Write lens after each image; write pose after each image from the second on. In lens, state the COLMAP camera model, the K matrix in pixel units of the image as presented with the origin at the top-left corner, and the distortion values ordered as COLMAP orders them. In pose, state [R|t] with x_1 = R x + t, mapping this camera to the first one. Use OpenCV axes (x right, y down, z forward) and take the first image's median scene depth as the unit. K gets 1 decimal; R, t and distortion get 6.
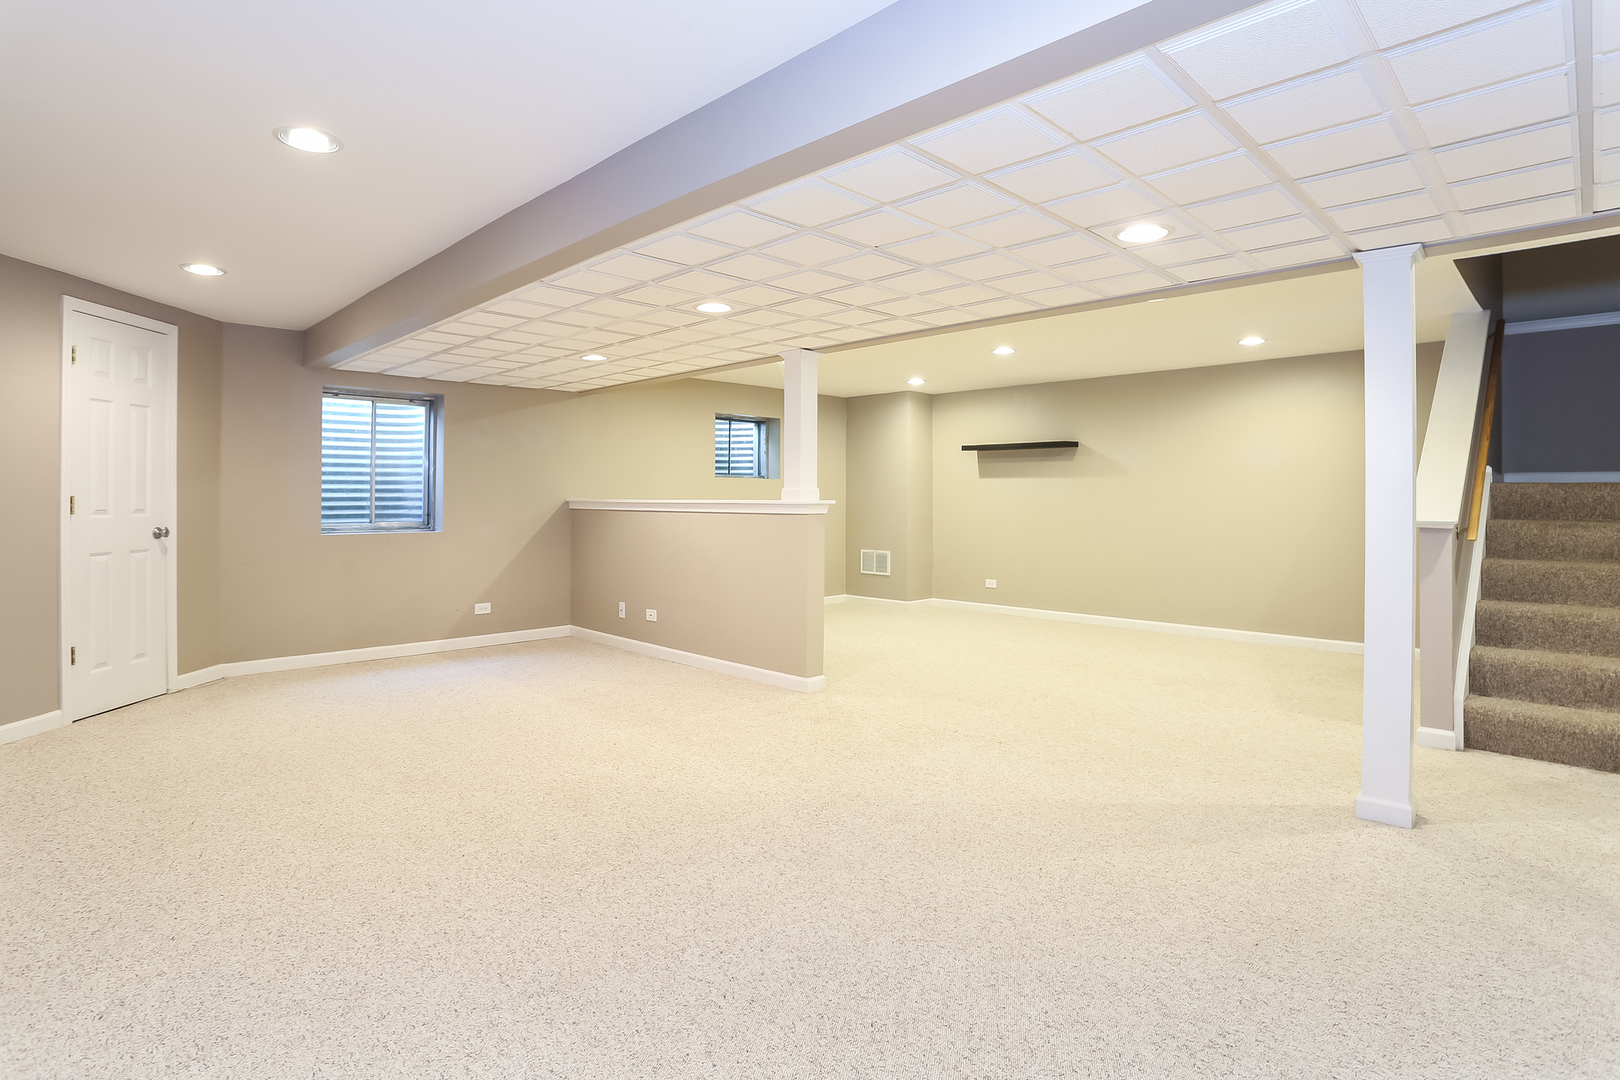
lens RADIAL K [[817.8, 0, 803.8], [0, 817.8, 504.2], [0, 0, 1]] dist [-0.078742, 0.000754]
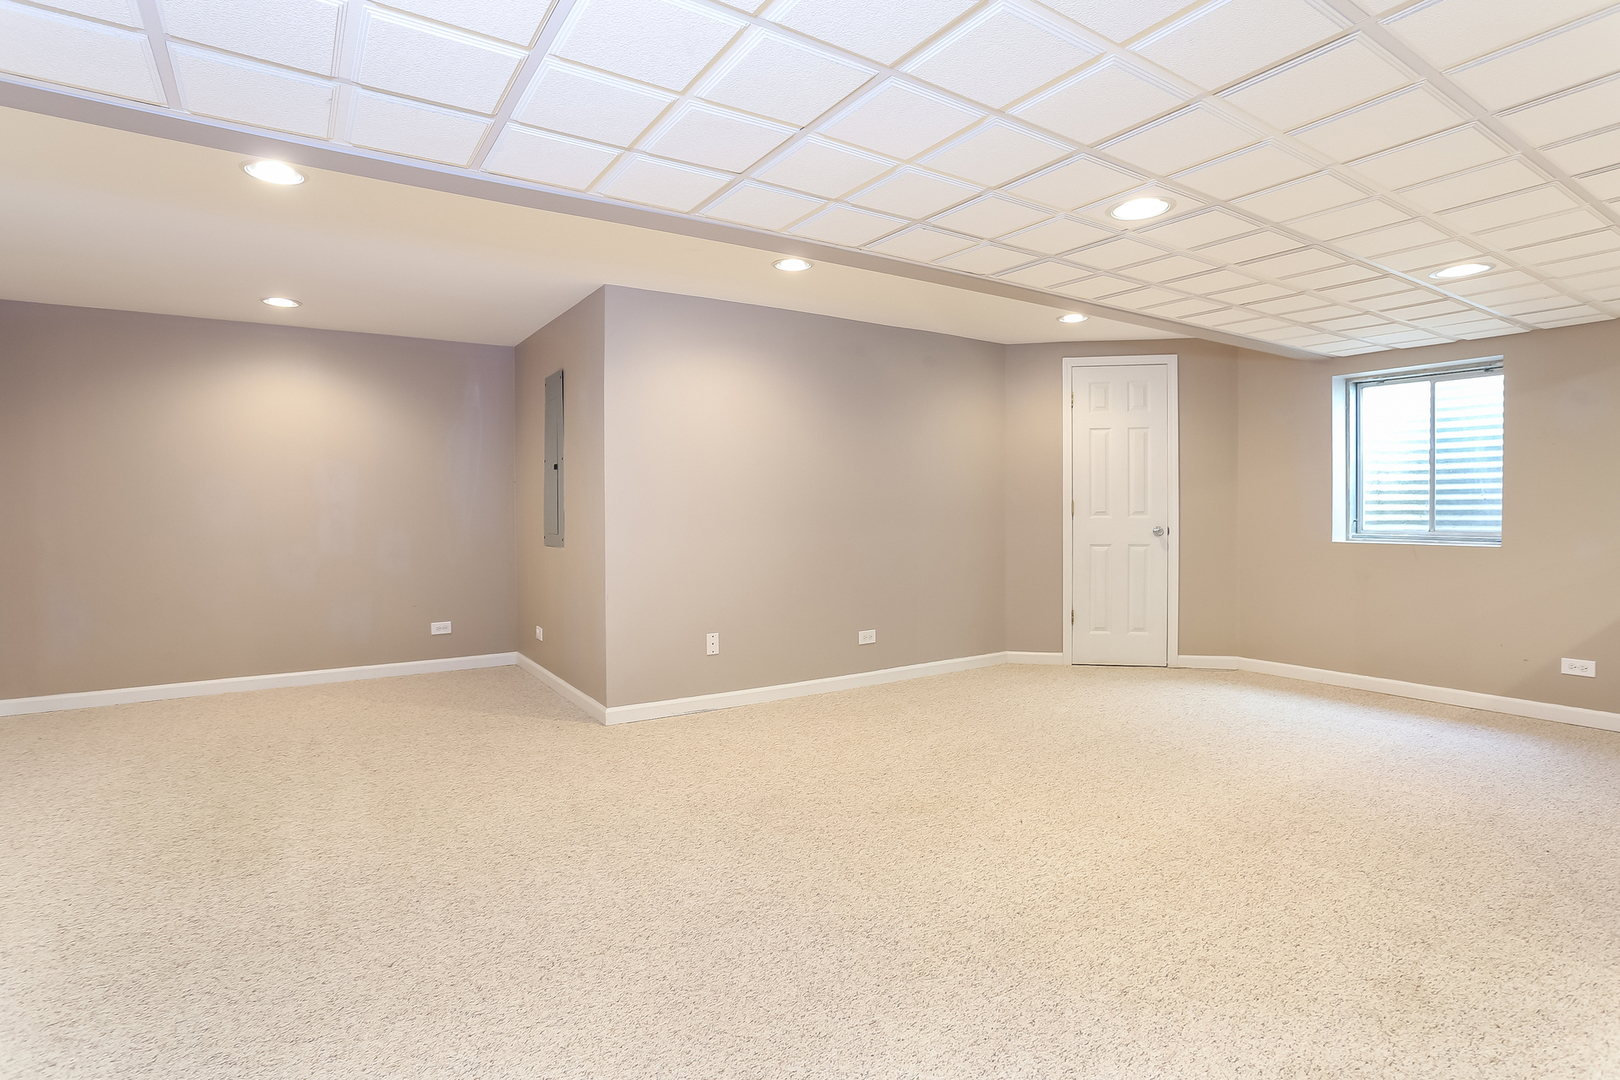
lens RADIAL K [[786.3, 0, 814.6], [0, 786.3, 508.7], [0, 0, 1]] dist [-0.022651, 0.000683]
pose [[-0.166870, 0.008316, -0.985944, 0.283458], [-0.000081, 0.999964, 0.008448, -0.005223], [0.985979, 0.001490, -0.166864, 0.420581]]
